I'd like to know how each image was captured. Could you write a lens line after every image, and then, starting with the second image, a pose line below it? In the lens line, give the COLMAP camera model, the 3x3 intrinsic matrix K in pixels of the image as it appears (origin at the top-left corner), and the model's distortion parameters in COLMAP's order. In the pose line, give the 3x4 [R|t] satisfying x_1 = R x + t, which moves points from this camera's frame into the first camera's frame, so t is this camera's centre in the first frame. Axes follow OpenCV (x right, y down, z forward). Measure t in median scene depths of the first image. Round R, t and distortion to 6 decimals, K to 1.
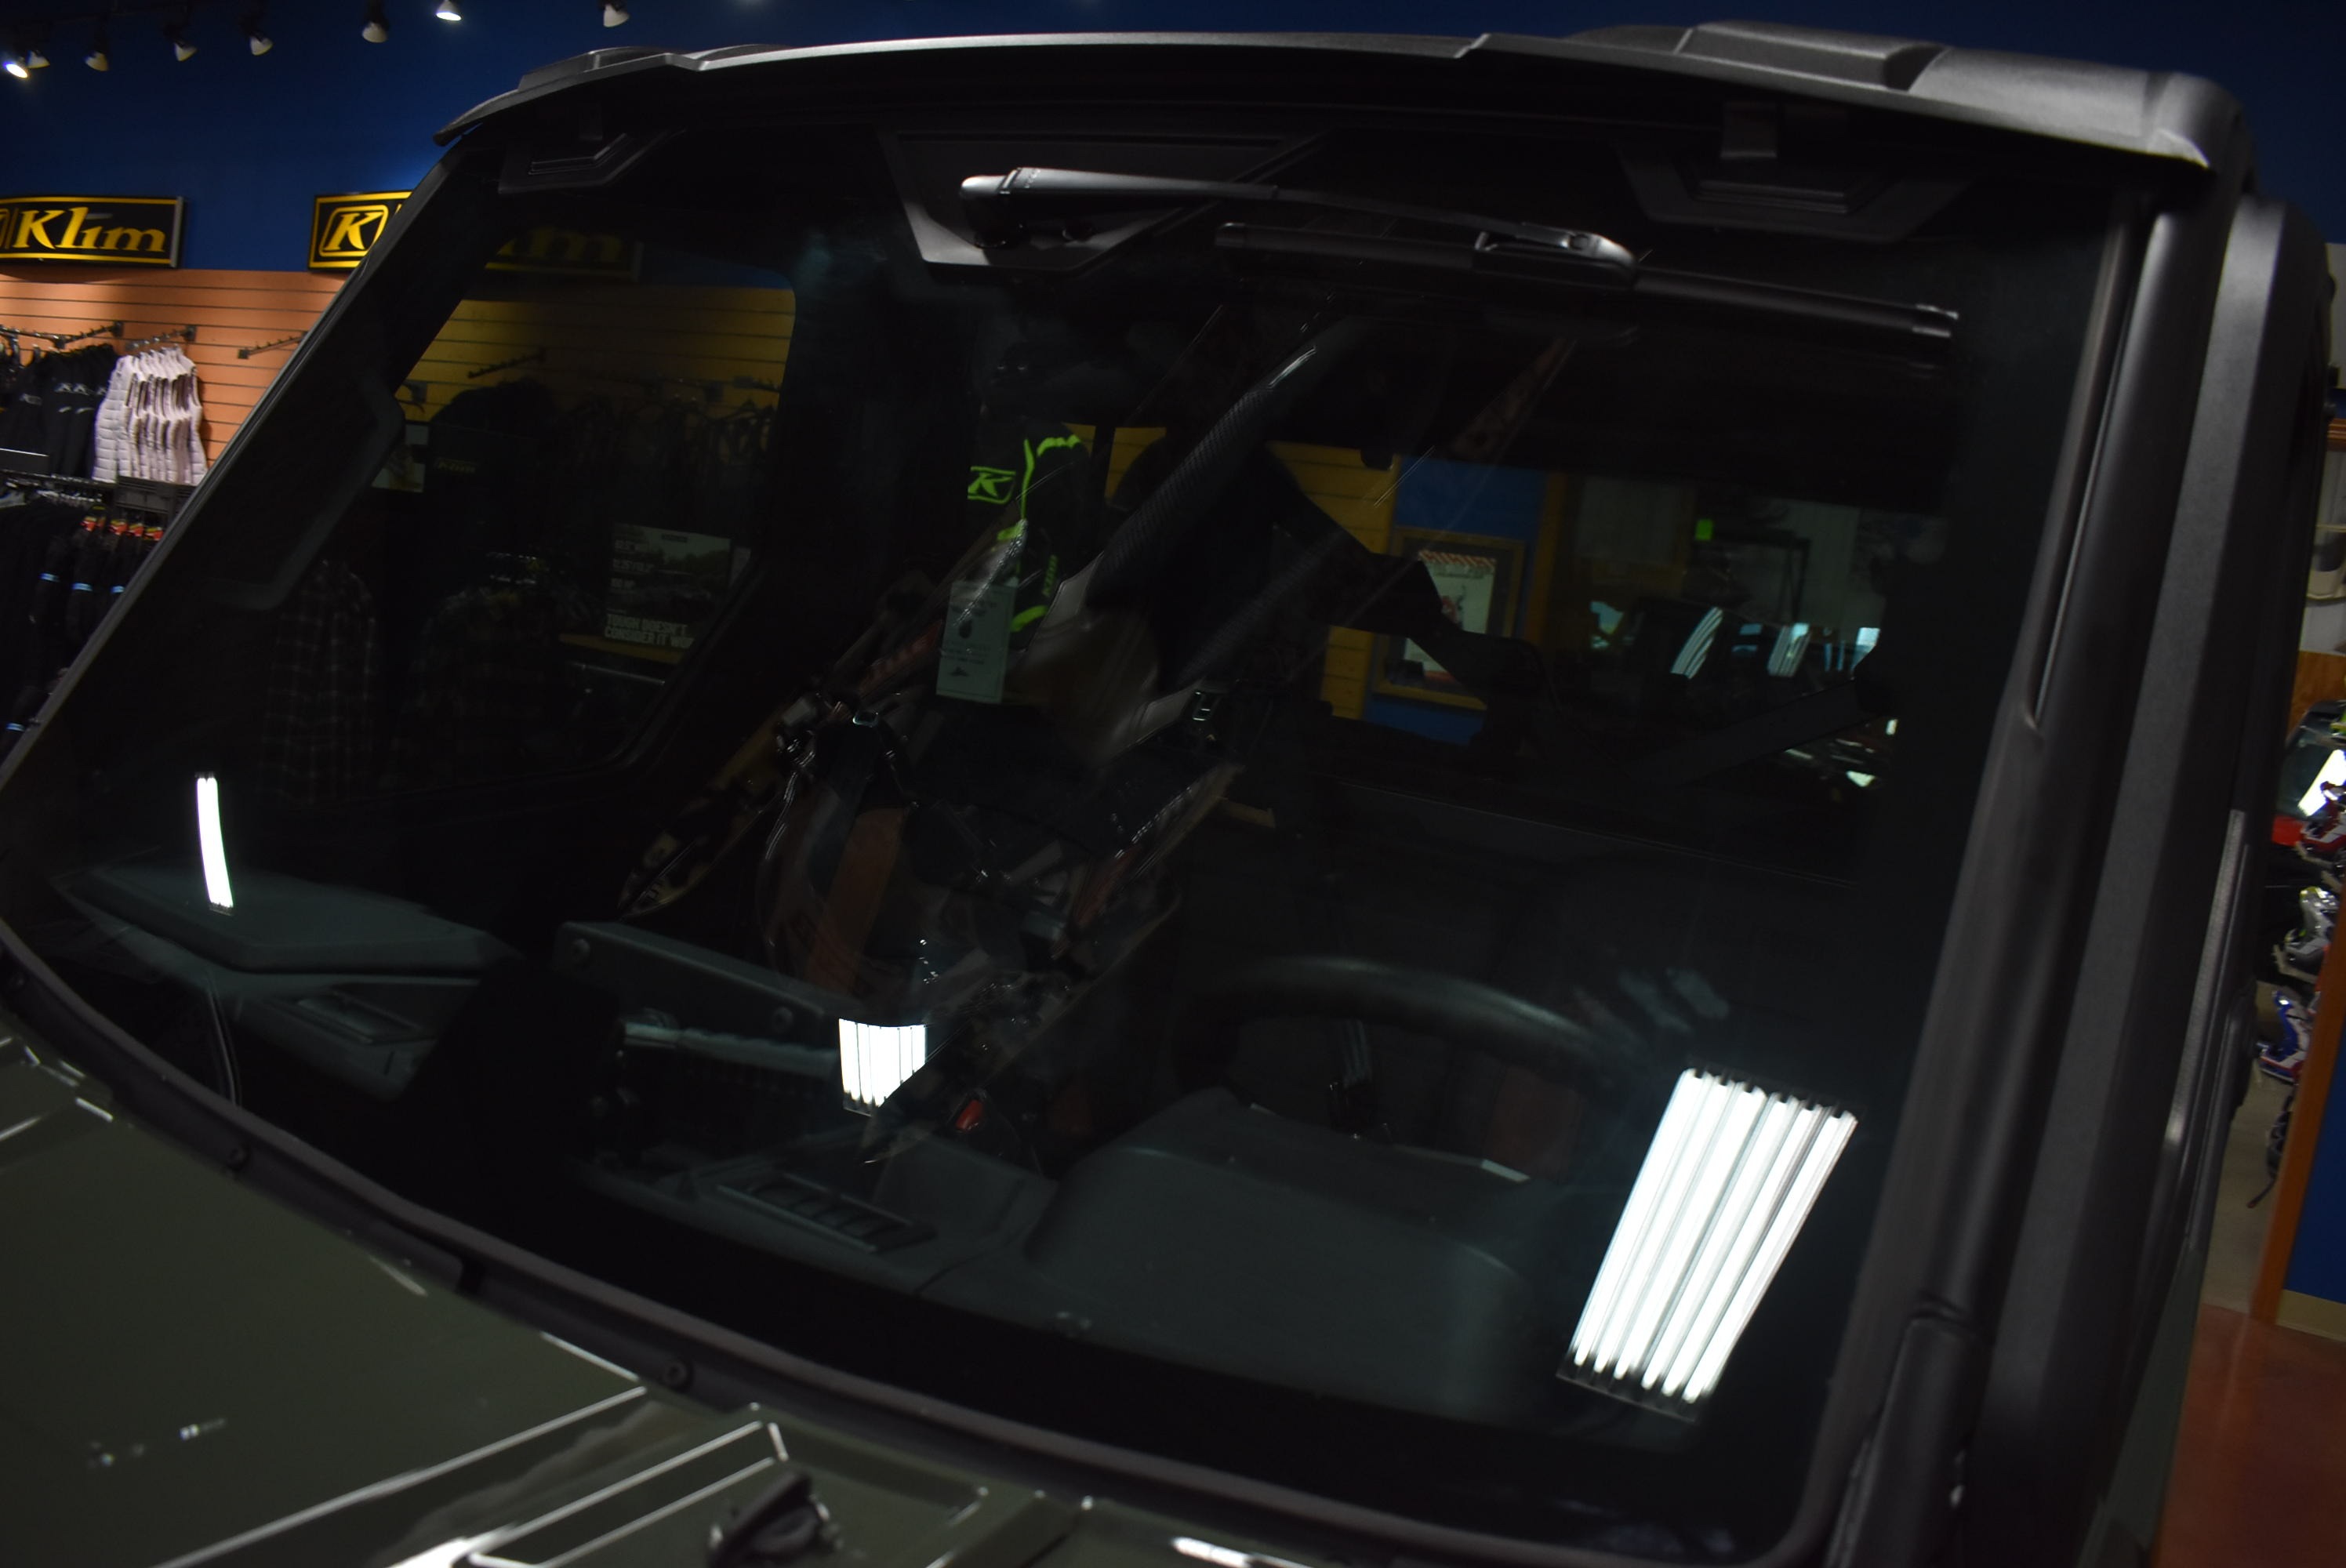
lens RADIAL K [[1820.9, 0, 1153.2], [0, 1820.9, 789.6], [0, 0, 1]] dist [-0.095507, 0.012650]
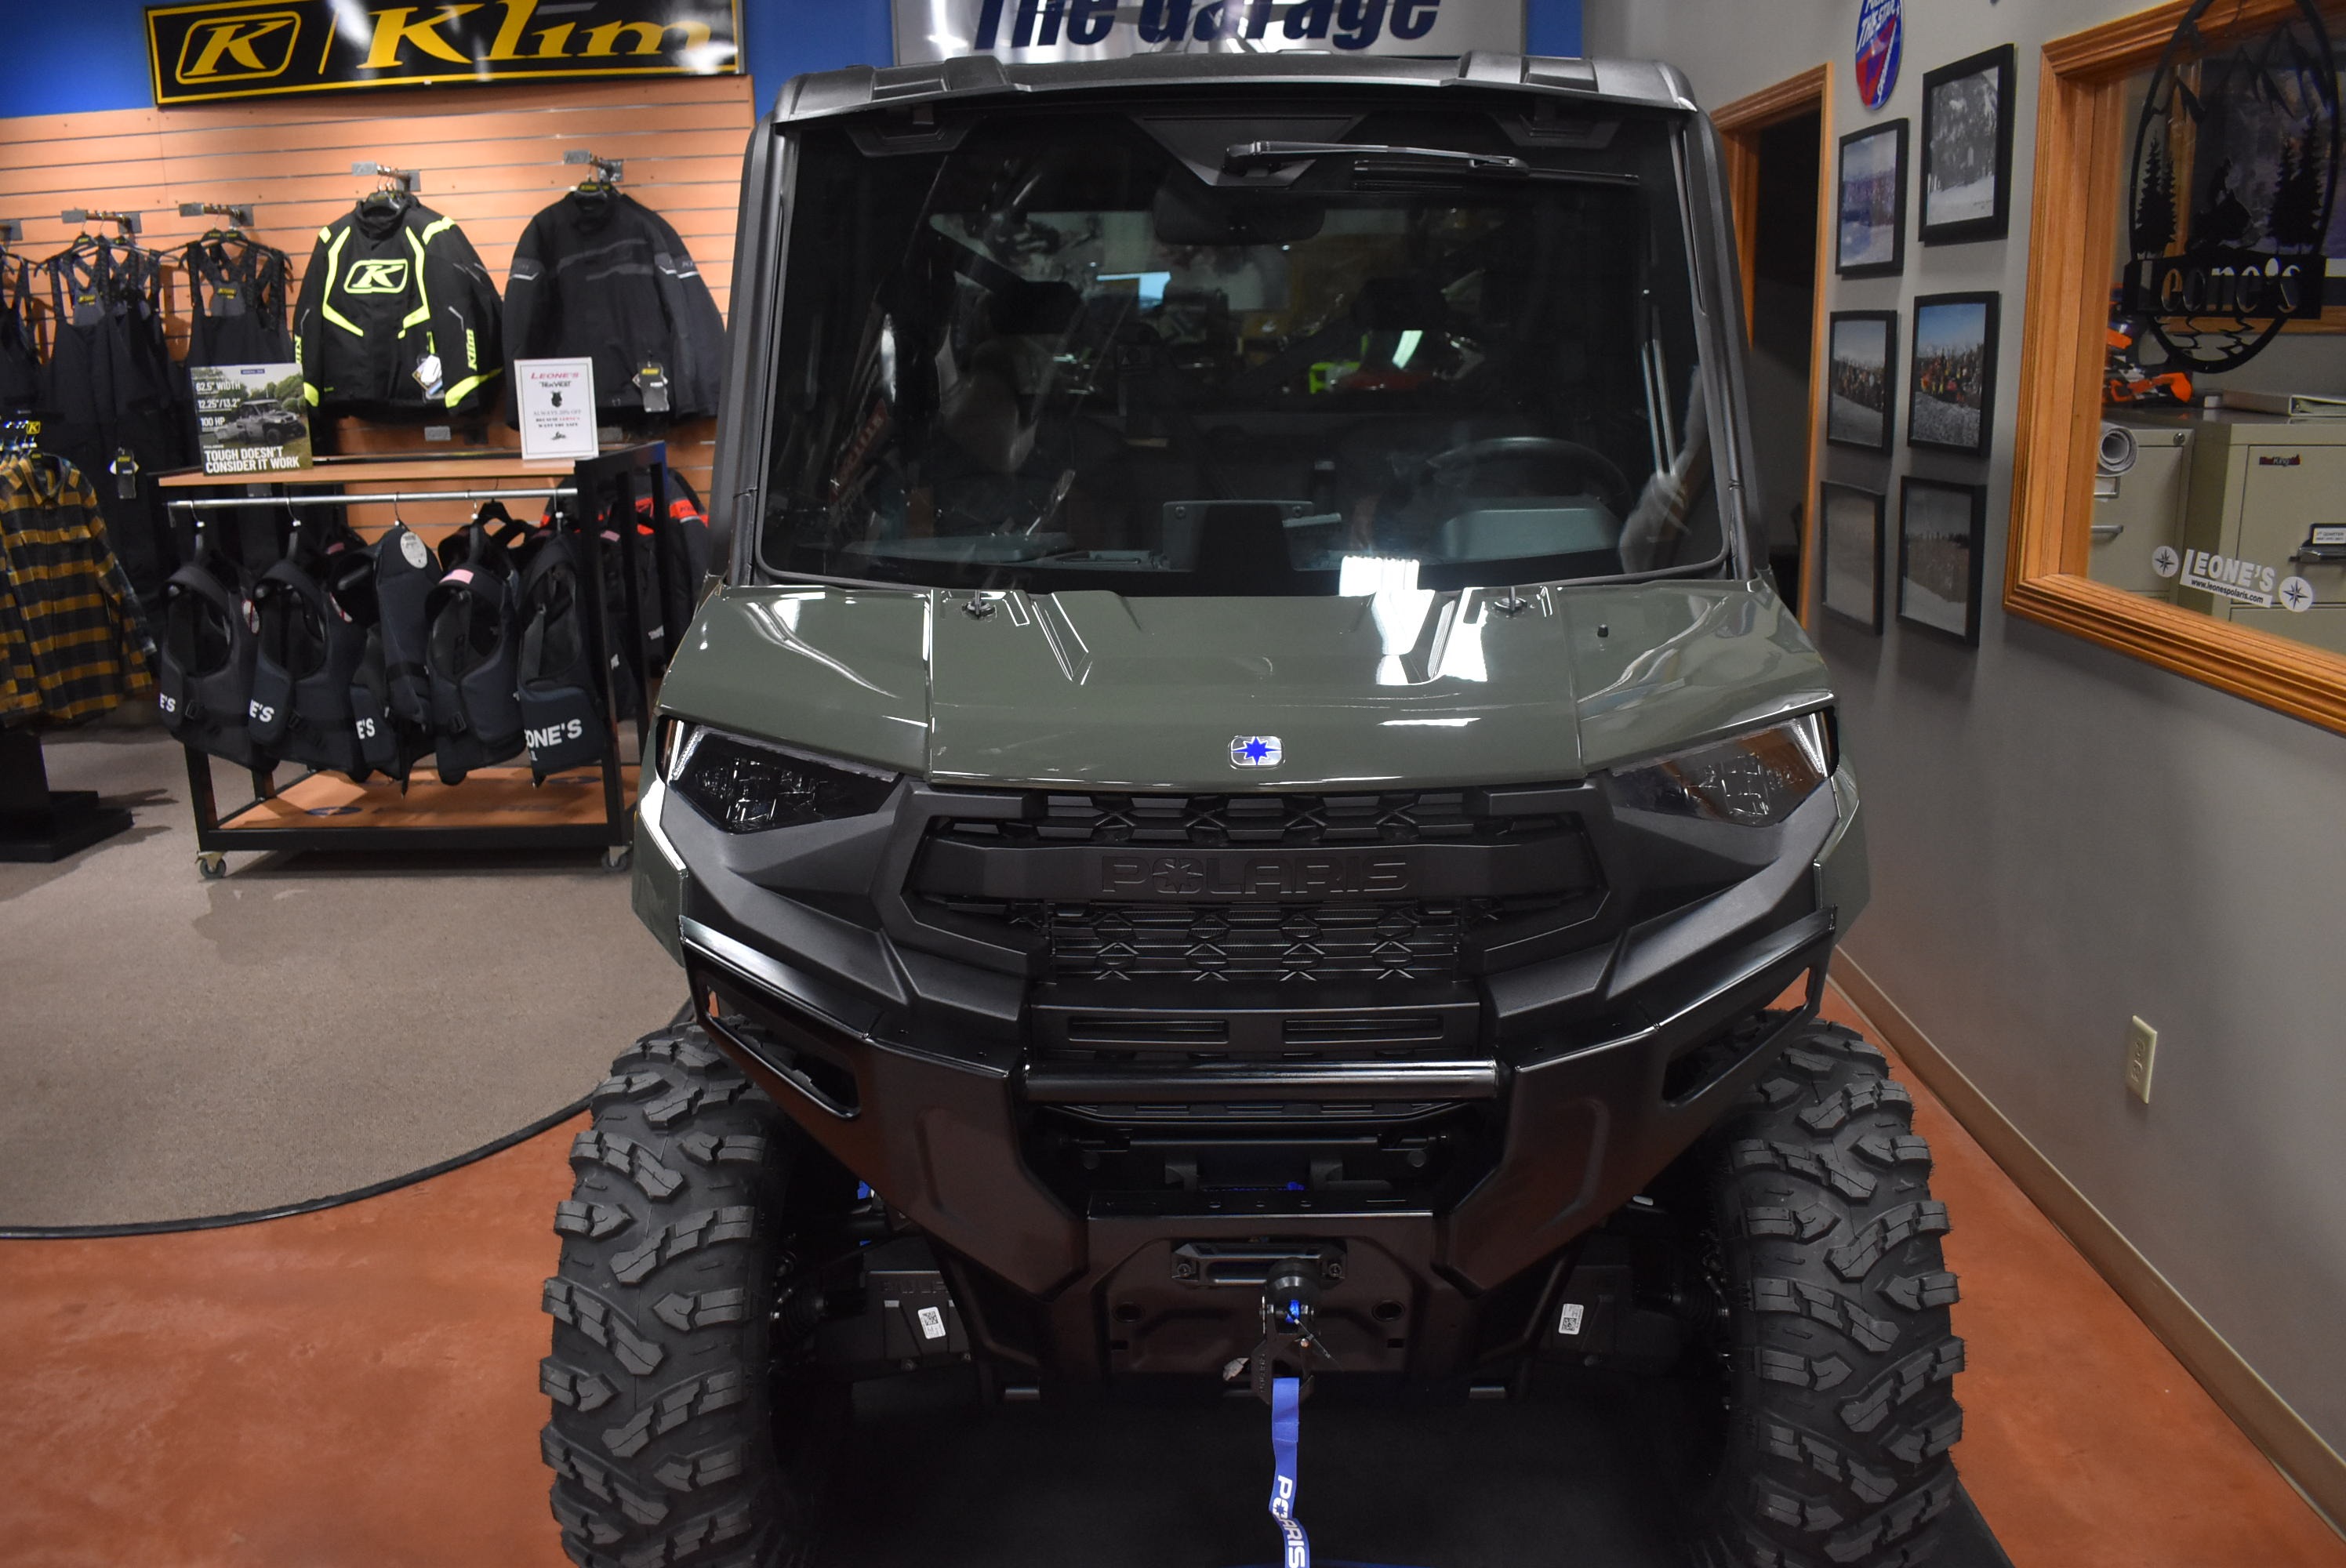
lens RADIAL K [[1820.9, 0, 1165.3], [0, 1820.9, 781.1], [0, 0, 1]] dist [-0.095507, 0.012650]
pose [[0.859871, -0.271910, 0.432072, -0.208313], [0.196906, 0.957511, 0.210713, -0.010815], [-0.471009, -0.096108, 0.876877, -0.154922]]
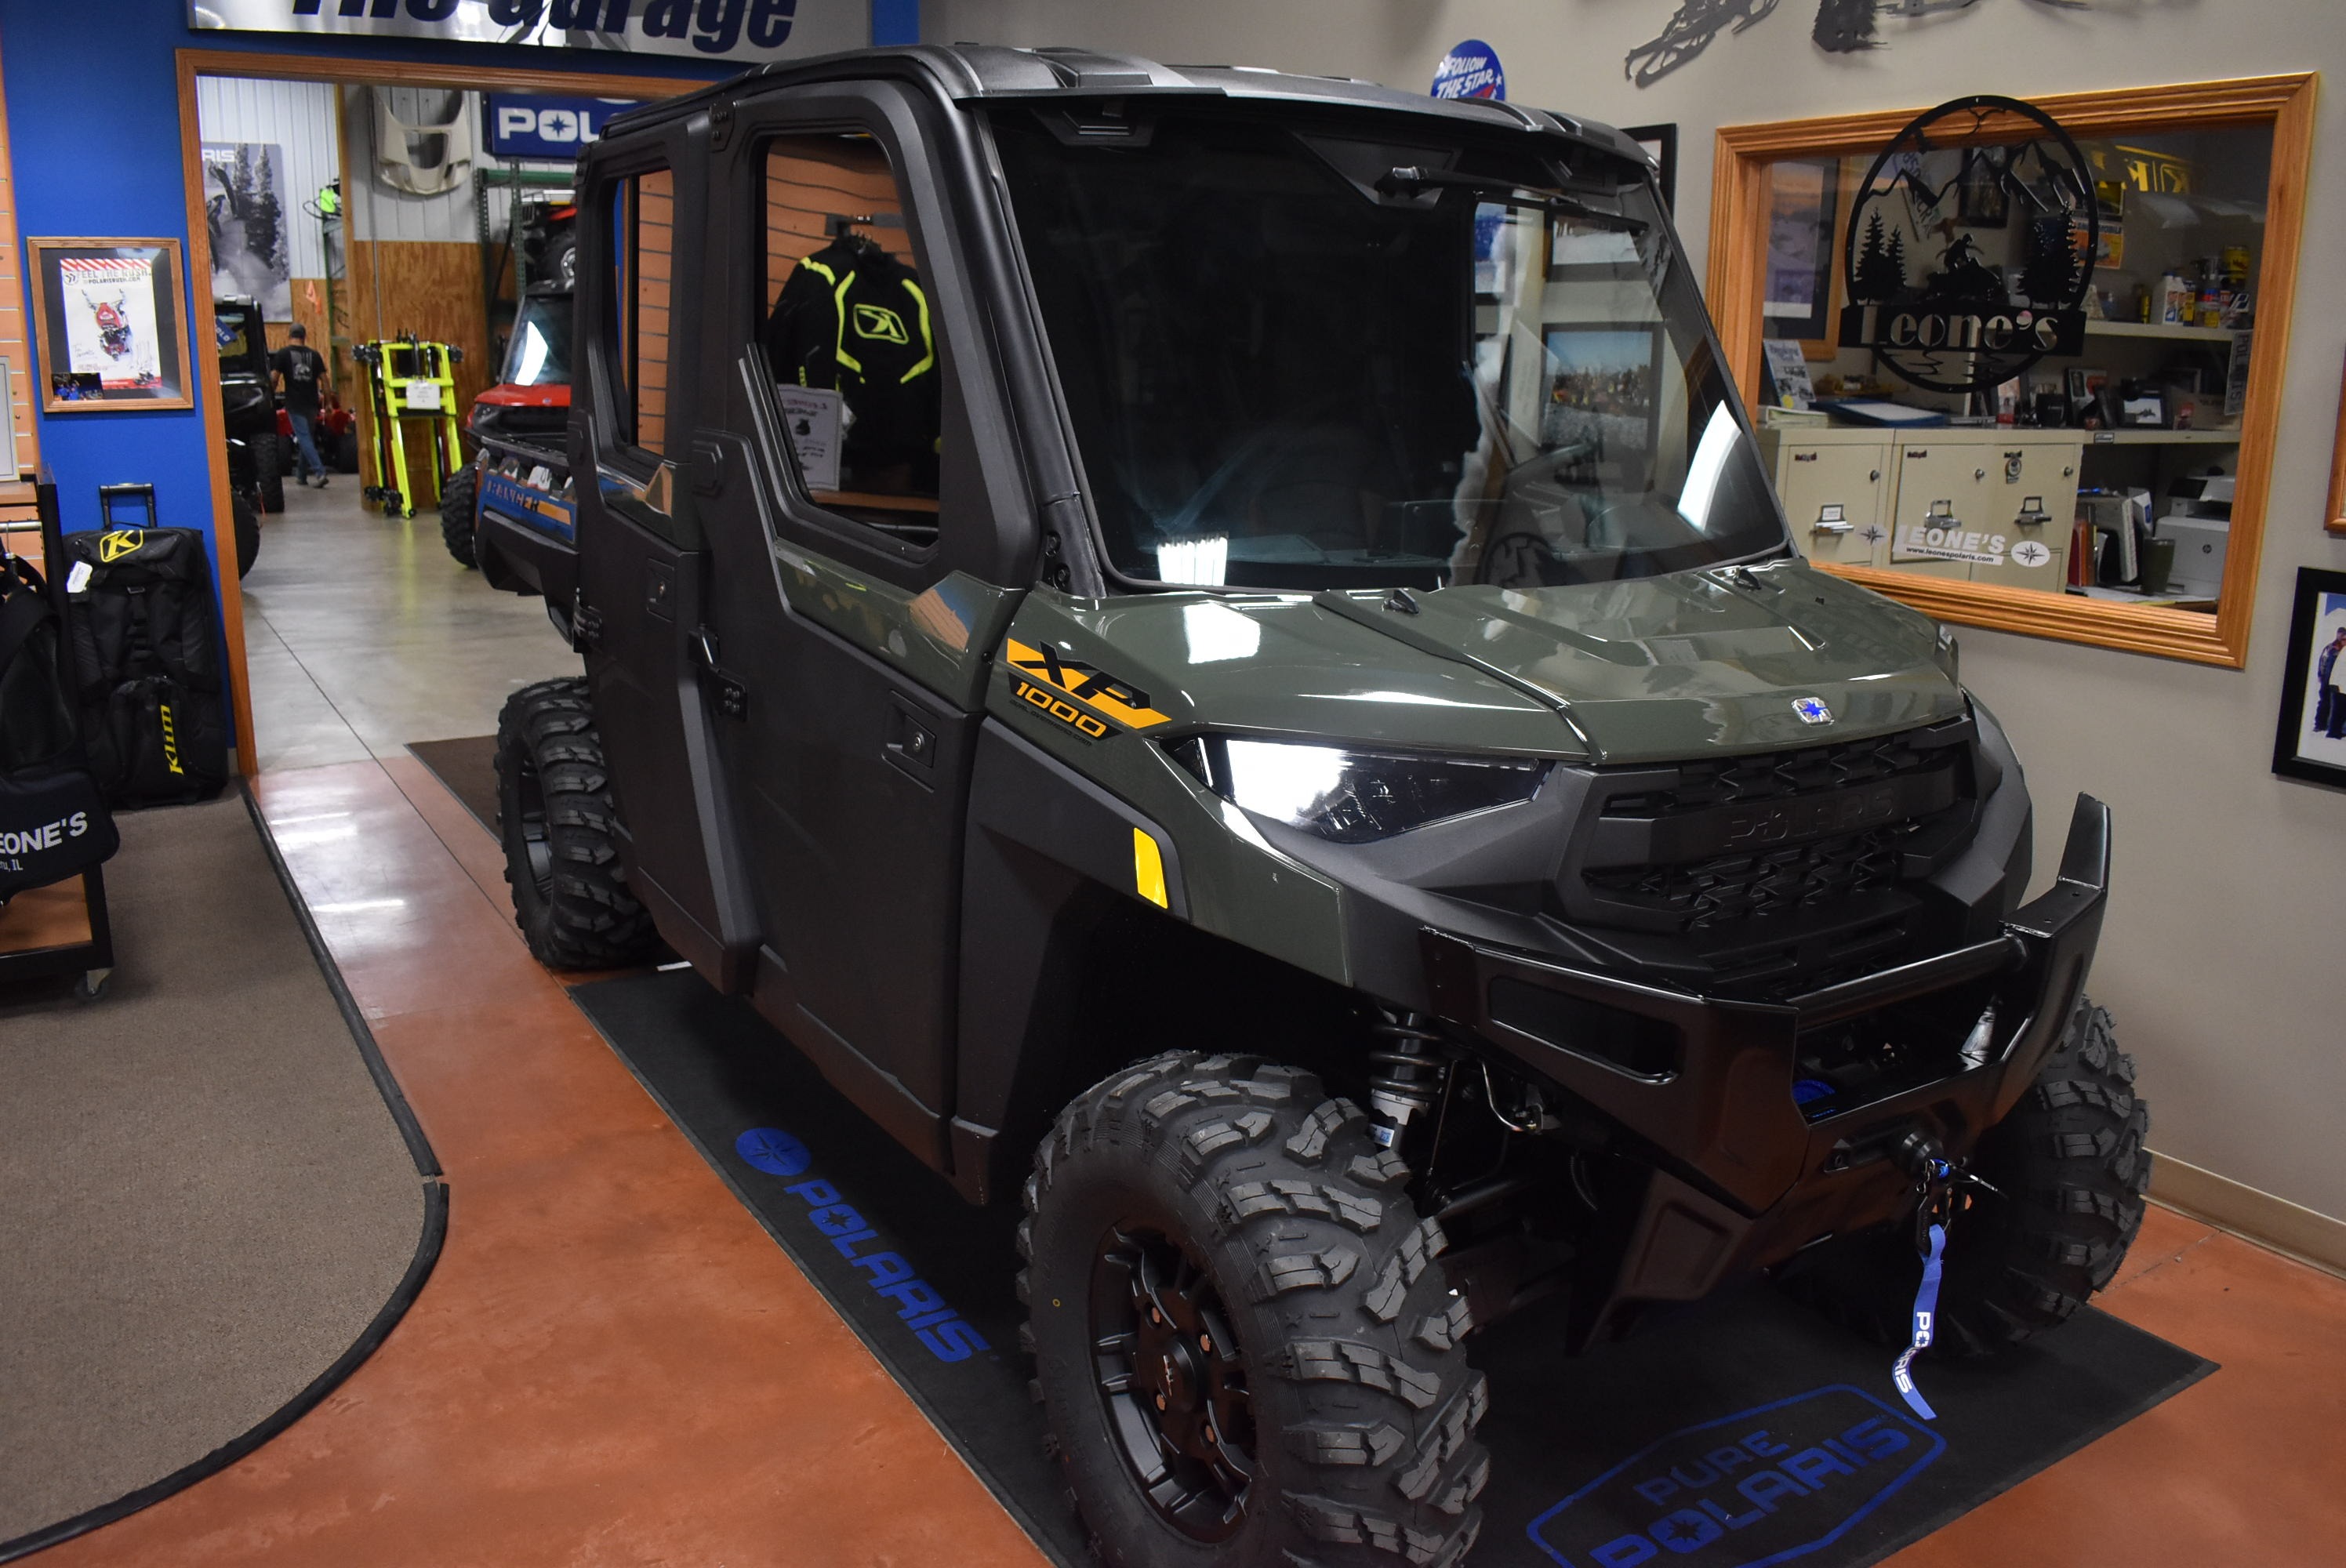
lens RADIAL K [[1820.9, 0, 1163.2], [0, 1820.9, 781.9], [0, 0, 1]] dist [-0.095507, 0.012650]
pose [[0.460431, -0.340197, 0.819920, -0.381088], [0.151937, 0.940222, 0.304791, -0.053794], [-0.874596, -0.015759, 0.484596, 0.014364]]
